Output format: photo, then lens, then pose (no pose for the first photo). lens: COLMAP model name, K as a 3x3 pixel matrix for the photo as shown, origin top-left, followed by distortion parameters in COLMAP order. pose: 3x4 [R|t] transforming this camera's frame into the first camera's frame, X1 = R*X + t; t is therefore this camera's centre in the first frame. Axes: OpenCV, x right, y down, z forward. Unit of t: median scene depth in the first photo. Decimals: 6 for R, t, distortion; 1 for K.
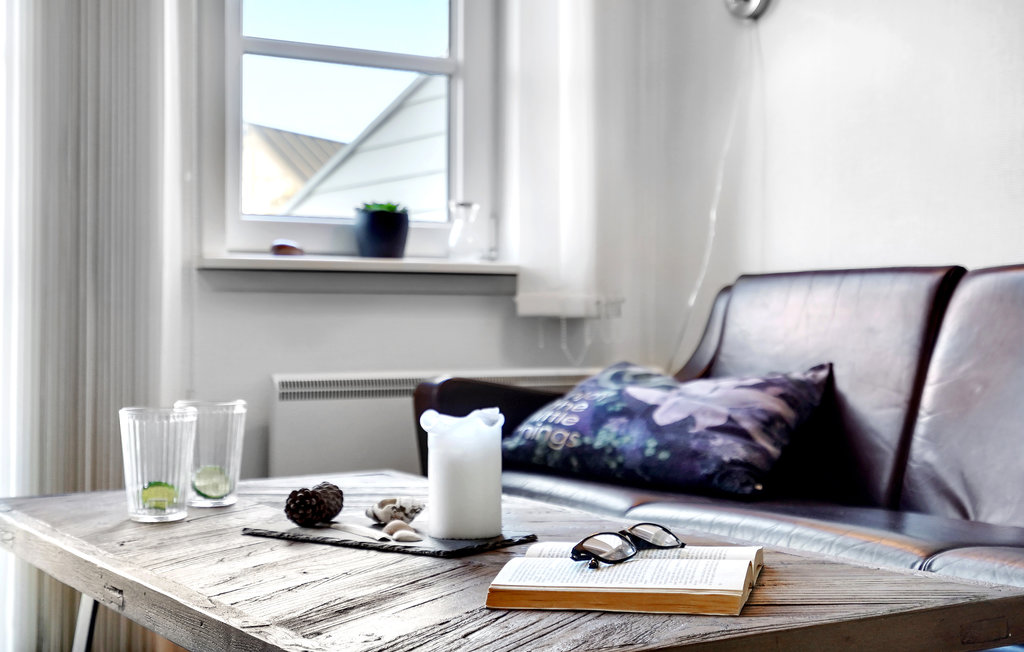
lens RADIAL K [[1542.8, 0, 512.0], [0, 1542.8, 326.0], [0, 0, 1]] dist [0.275114, 0.019377]
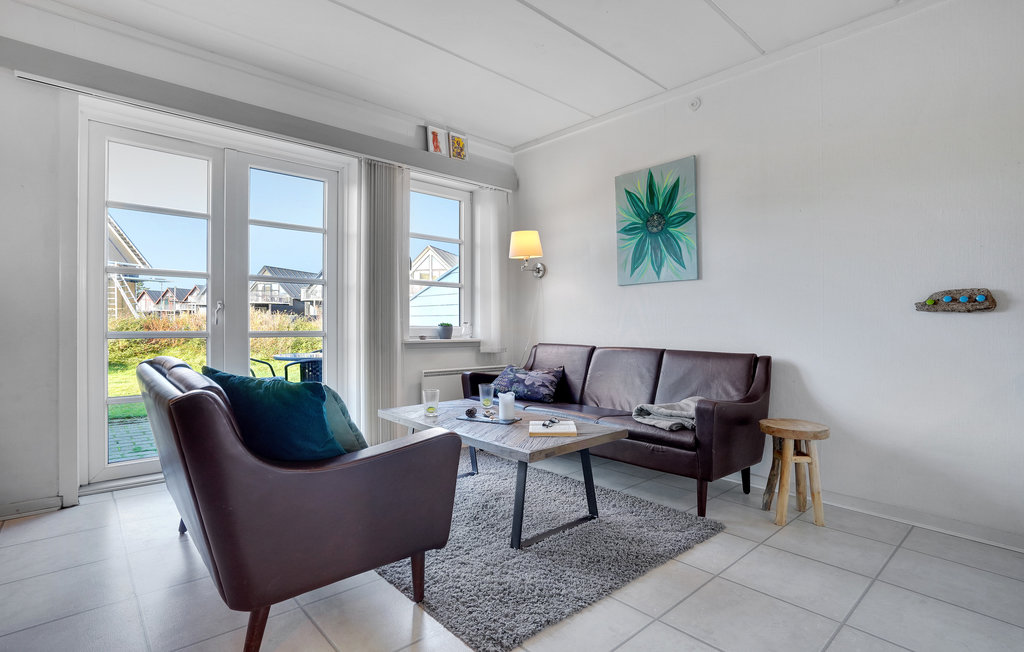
lens RADIAL K [[517.6, 0, 498.8], [0, 517.6, 328.1], [0, 0, 1]] dist [0.002169, 0.000296]
pose [[0.988051, -0.007917, 0.153921, -0.179833], [0.006852, 0.999949, 0.007454, -0.092696], [-0.153972, -0.006310, 0.988055, -0.328742]]
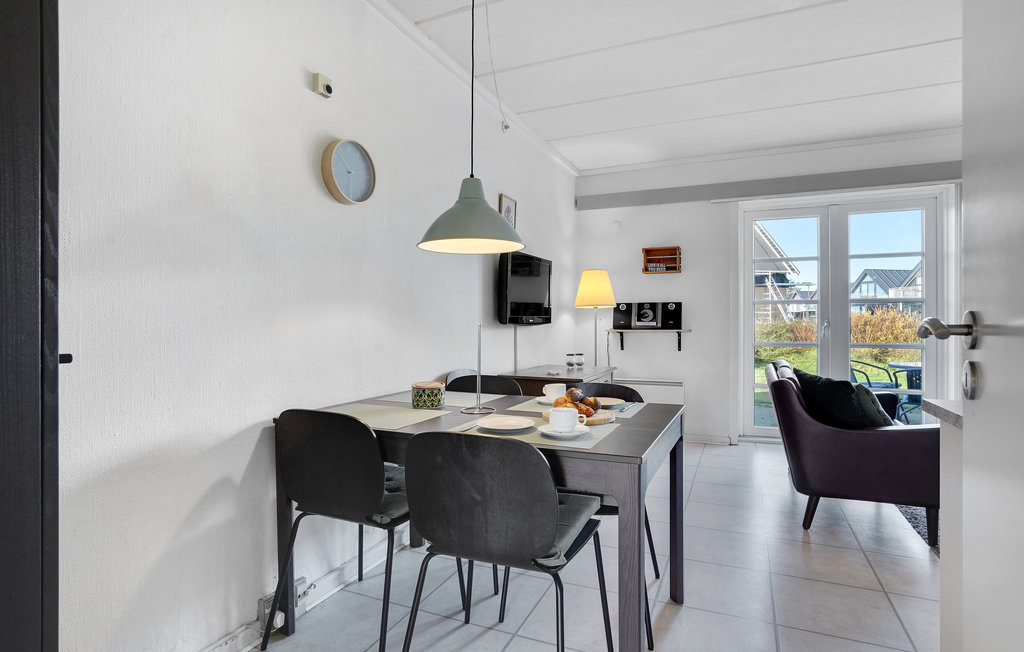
lens RADIAL K [[569.8, 0, 512.0], [0, 569.8, 326.0], [0, 0, 1]] dist [-0.002612, -0.000426]
pose [[0.611264, -0.007499, -0.791391, 0.167083], [0.009458, 0.999953, -0.002169, -0.137629], [0.791370, -0.006159, 0.611306, -0.892771]]
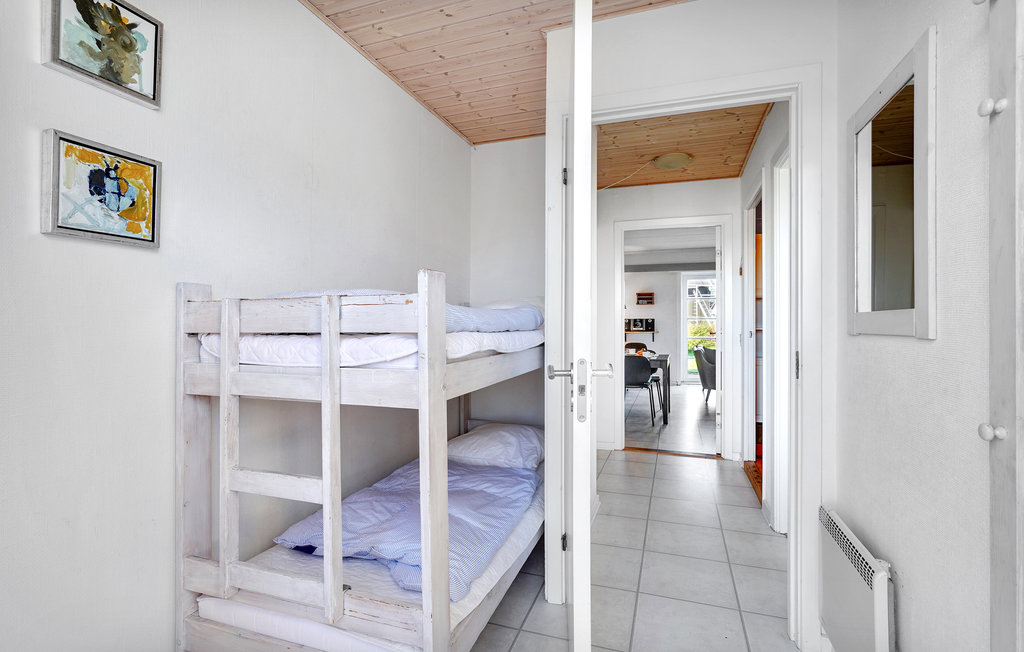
lens RADIAL K [[473.5, 0, 512.0], [0, 473.5, 326.0], [0, 0, 1]] dist [-0.024372, 0.000147]
pose [[0.651594, -0.002258, -0.758565, 0.842605], [0.005267, 0.999985, 0.001547, -0.173797], [0.758550, -0.005004, 0.651596, -2.146191]]
